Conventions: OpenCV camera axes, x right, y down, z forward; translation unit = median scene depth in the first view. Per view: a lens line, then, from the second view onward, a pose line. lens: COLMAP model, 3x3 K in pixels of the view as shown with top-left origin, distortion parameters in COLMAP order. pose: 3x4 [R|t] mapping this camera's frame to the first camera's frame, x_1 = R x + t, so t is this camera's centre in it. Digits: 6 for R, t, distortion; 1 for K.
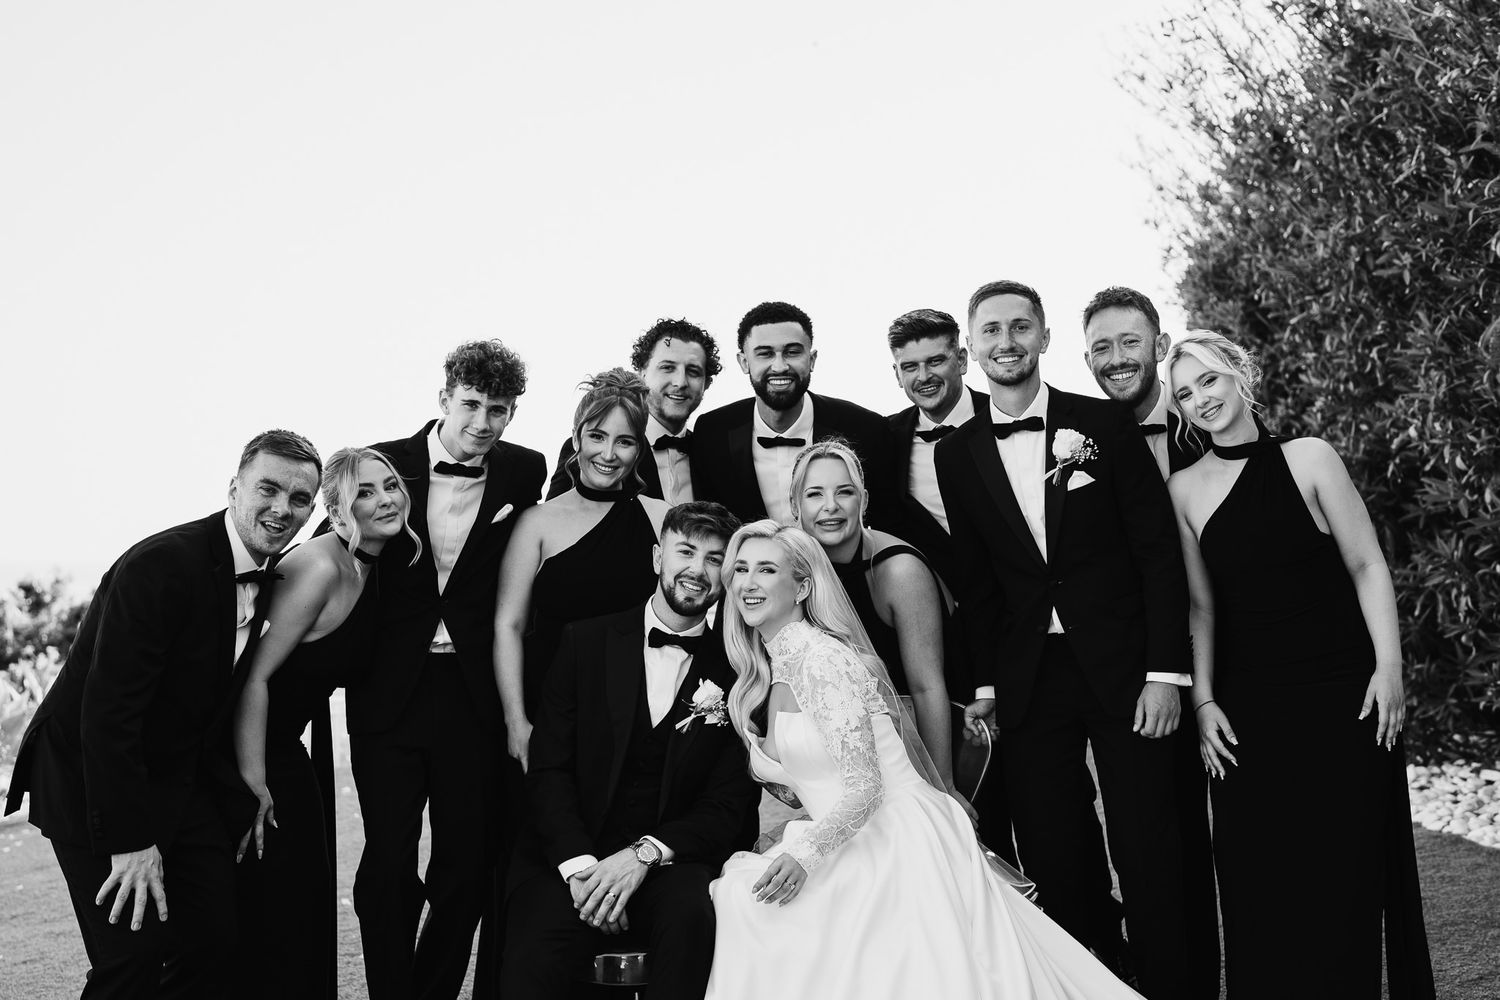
lens RADIAL K [[2240.4, 0, 750.0], [0, 2240.4, 500.0], [0, 0, 1]] dist [-0.008569, 0.885631]
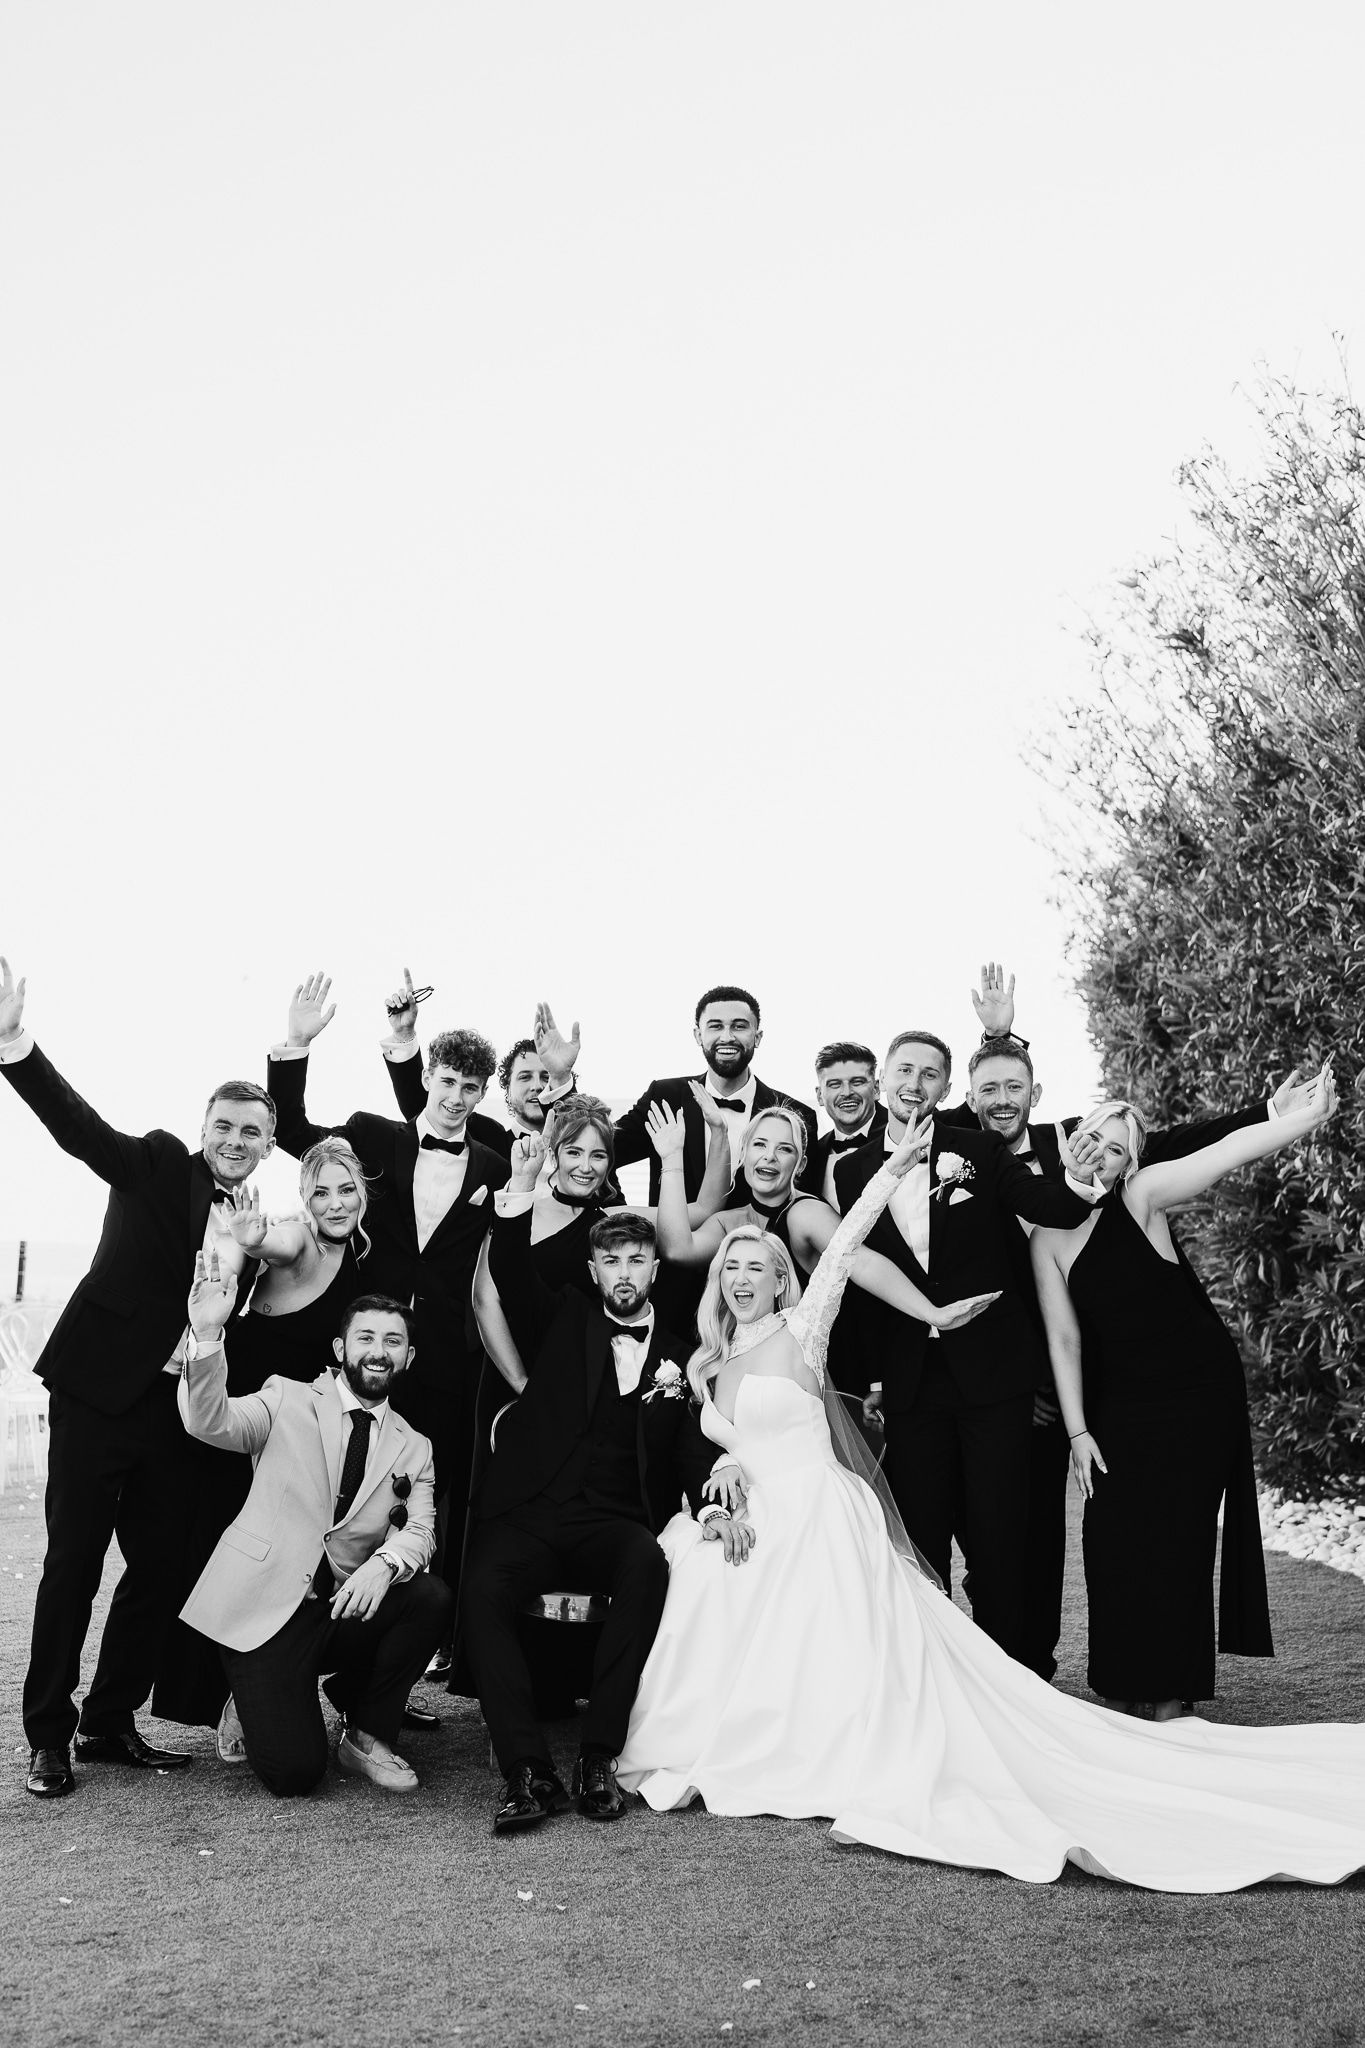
lens RADIAL K [[2813.2, 0, 682.5], [0, 2813.2, 1024.0], [0, 0, 1]] dist [0.042441, 0.051388]
pose [[0.997739, 0.048800, 0.046204, -0.036775], [-0.046074, 0.997233, -0.058338, -0.005489], [-0.048923, 0.056077, 0.997227, -0.218762]]
